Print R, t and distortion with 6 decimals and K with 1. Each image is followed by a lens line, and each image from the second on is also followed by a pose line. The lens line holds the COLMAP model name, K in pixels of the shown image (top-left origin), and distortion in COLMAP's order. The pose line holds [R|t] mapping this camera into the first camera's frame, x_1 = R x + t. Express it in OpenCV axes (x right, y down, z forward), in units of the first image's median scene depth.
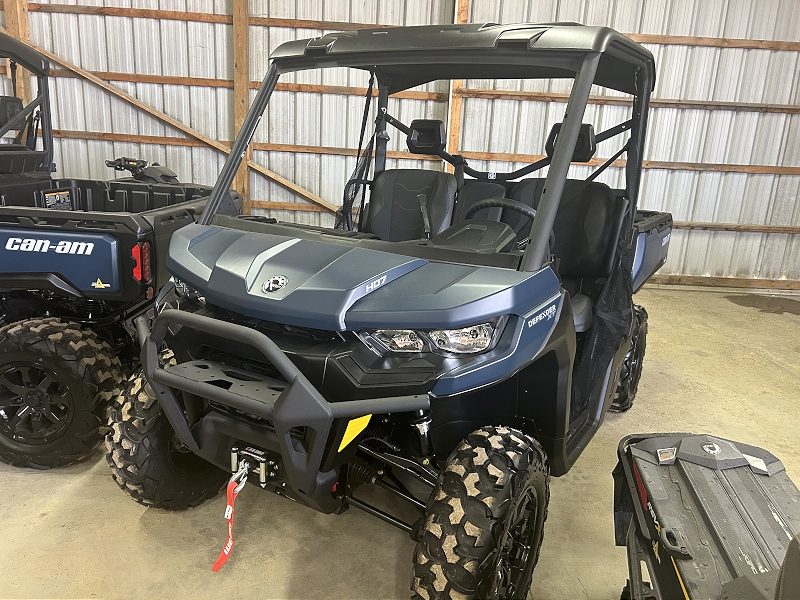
lens RADIAL K [[608.9, 0, 403.2], [0, 608.9, 304.1], [0, 0, 1]] dist [0.016923, -0.009019]
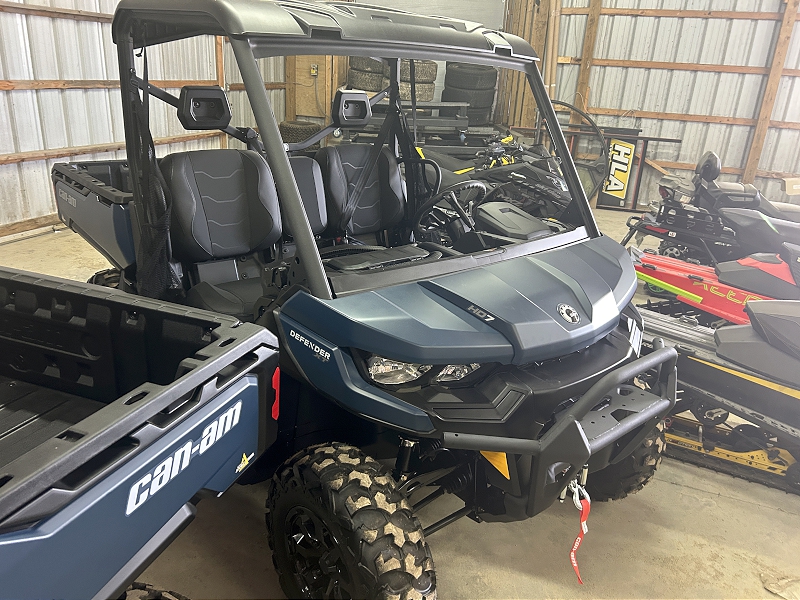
lens RADIAL K [[608.9, 0, 403.5], [0, 608.9, 297.2], [0, 0, 1]] dist [0.016923, -0.009019]
pose [[0.344914, -0.357930, 0.867710, -0.898774], [0.202207, 0.931067, 0.303688, -0.323466], [-0.916595, 0.070710, 0.393514, 0.641537]]
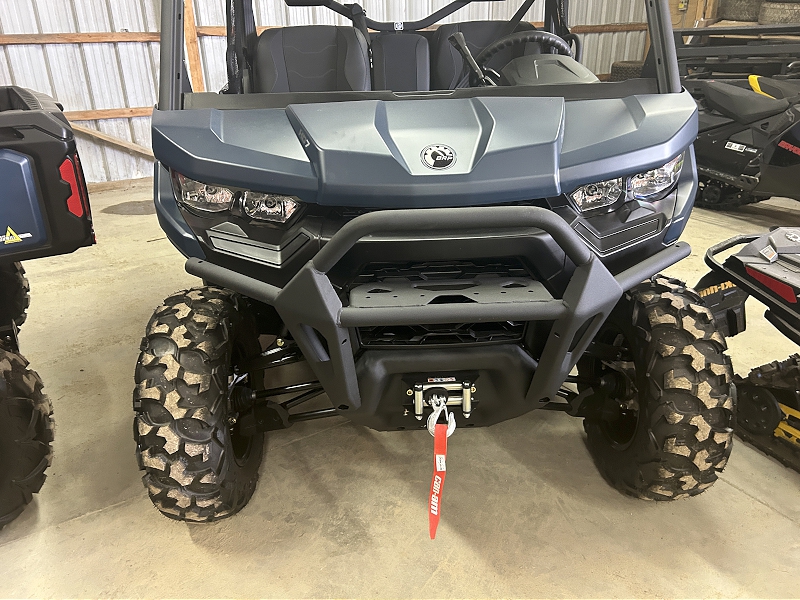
lens RADIAL K [[608.9, 0, 400.8], [0, 608.9, 302.1], [0, 0, 1]] dist [0.016923, -0.009019]
pose [[0.844173, -0.276143, 0.459475, -0.476911], [0.199660, 0.957410, 0.208573, -0.020136], [-0.497502, -0.084333, 0.863354, 0.284887]]
